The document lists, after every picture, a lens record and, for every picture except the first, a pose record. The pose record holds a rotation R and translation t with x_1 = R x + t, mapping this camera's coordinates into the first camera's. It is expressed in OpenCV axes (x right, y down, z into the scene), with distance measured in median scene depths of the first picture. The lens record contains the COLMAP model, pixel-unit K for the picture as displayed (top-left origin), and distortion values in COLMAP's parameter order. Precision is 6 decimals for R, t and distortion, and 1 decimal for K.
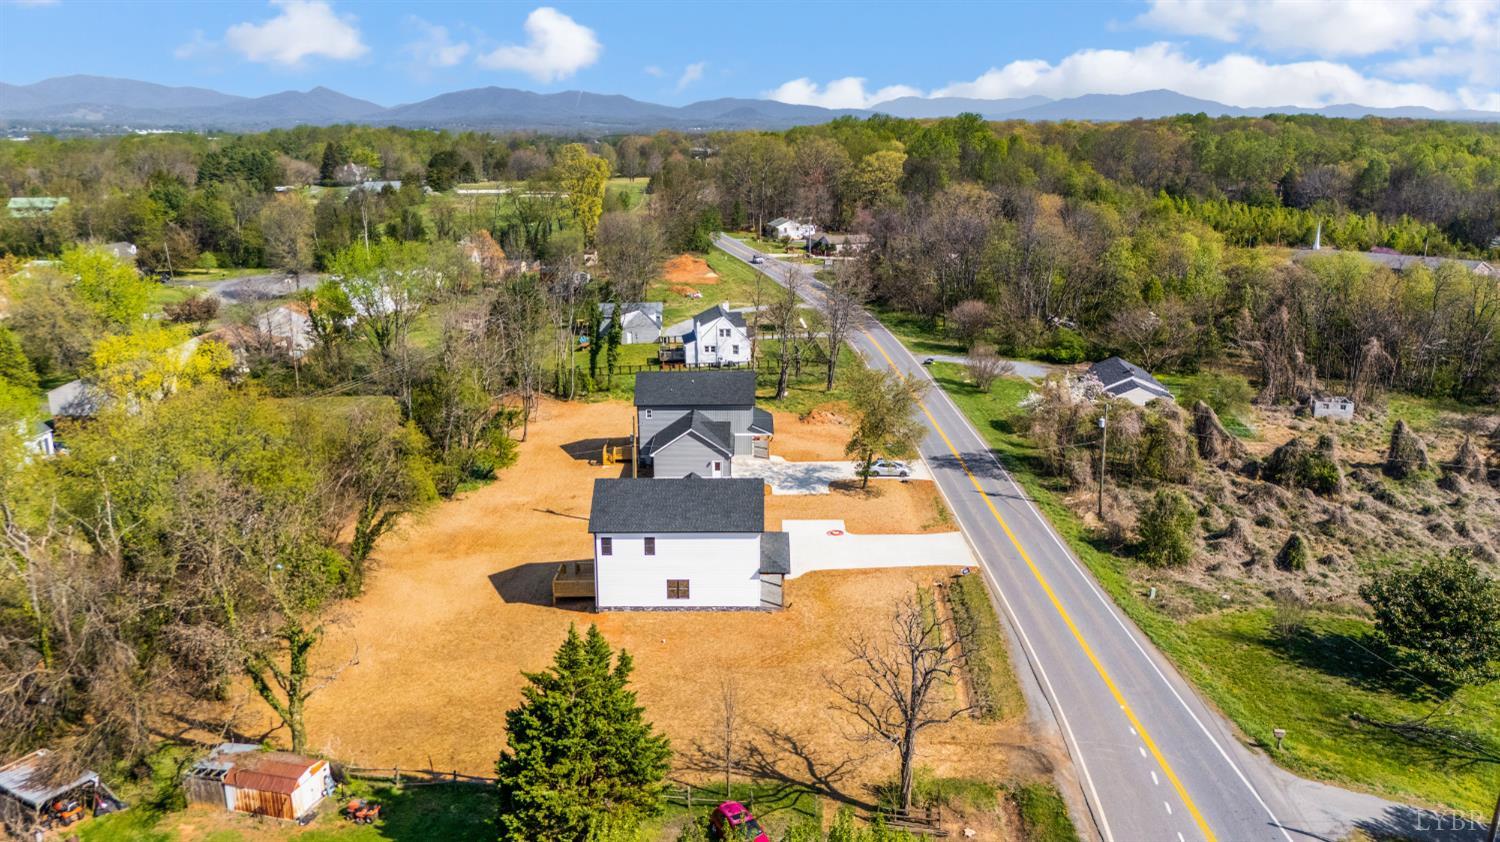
lens RADIAL K [[1090.2, 0, 750.0], [0, 1090.2, 421.0], [0, 0, 1]] dist [0.003156, -0.002984]
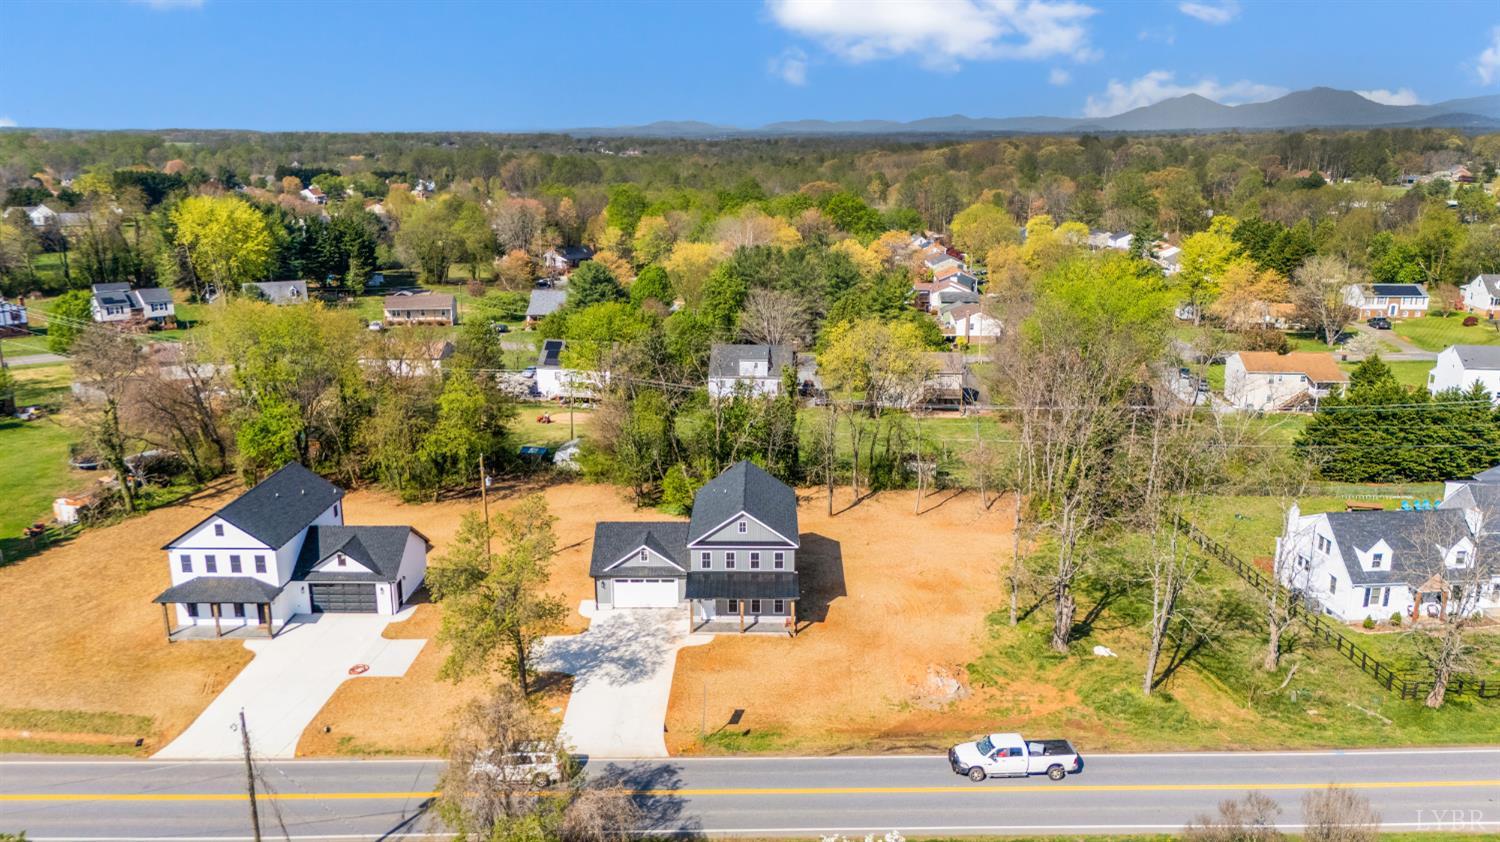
lens RADIAL K [[1090.2, 0, 750.0], [0, 1090.2, 421.0], [0, 0, 1]] dist [0.003156, -0.002984]
pose [[-0.020118, 0.250646, -0.967870, 0.458555], [-0.262875, 0.932679, 0.246997, -0.189225], [0.964620, 0.259398, 0.047125, 0.701510]]
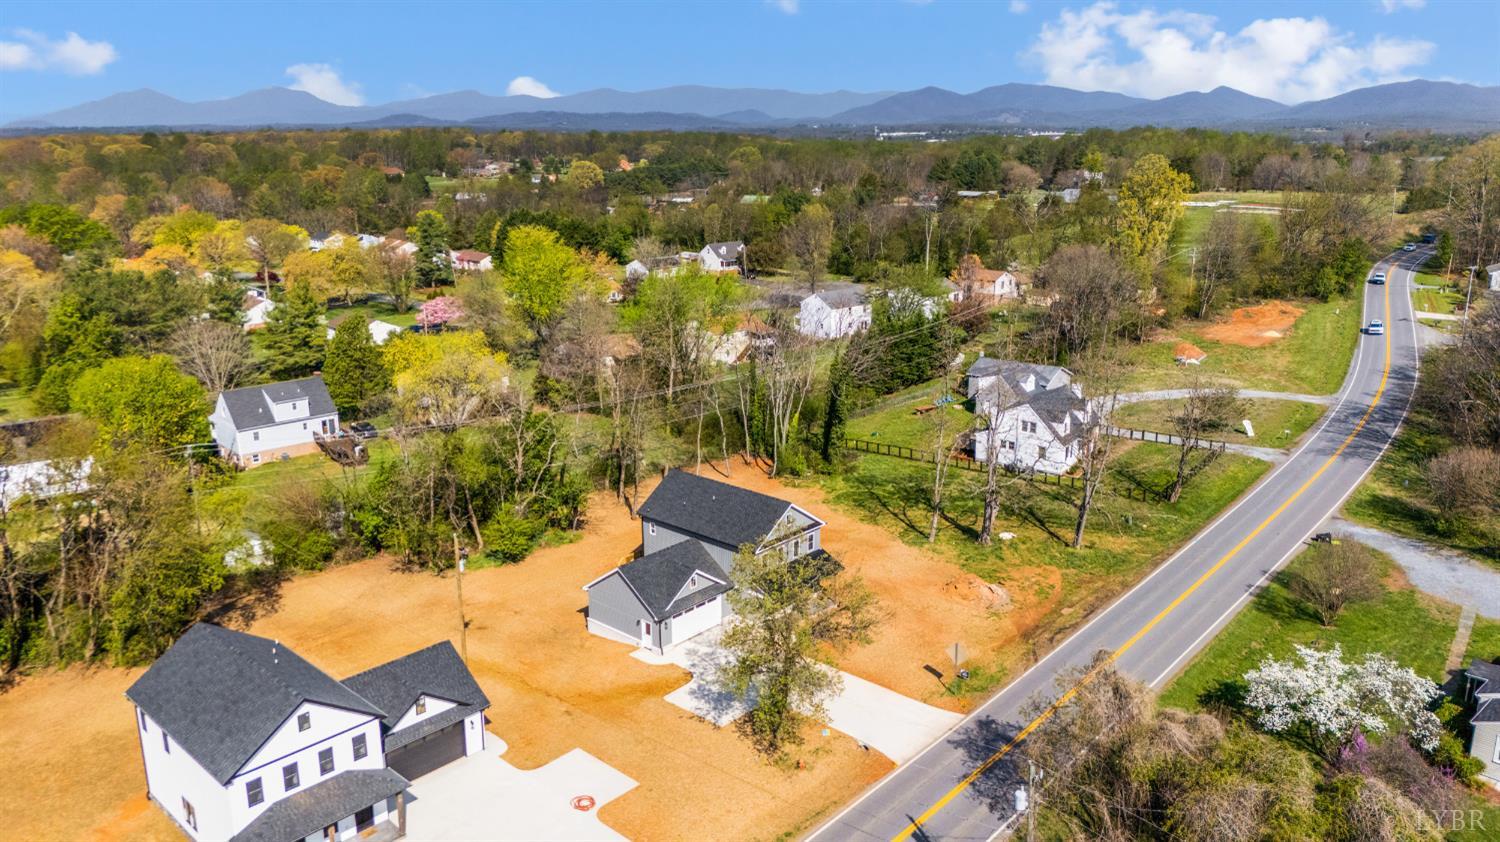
lens RADIAL K [[1090.2, 0, 750.0], [0, 1090.2, 421.0], [0, 0, 1]] dist [0.003156, -0.002984]
pose [[0.725126, 0.169765, -0.667362, 0.314757], [-0.170113, 0.983259, 0.065287, -0.099591], [0.667274, 0.066186, 0.741866, 0.356907]]
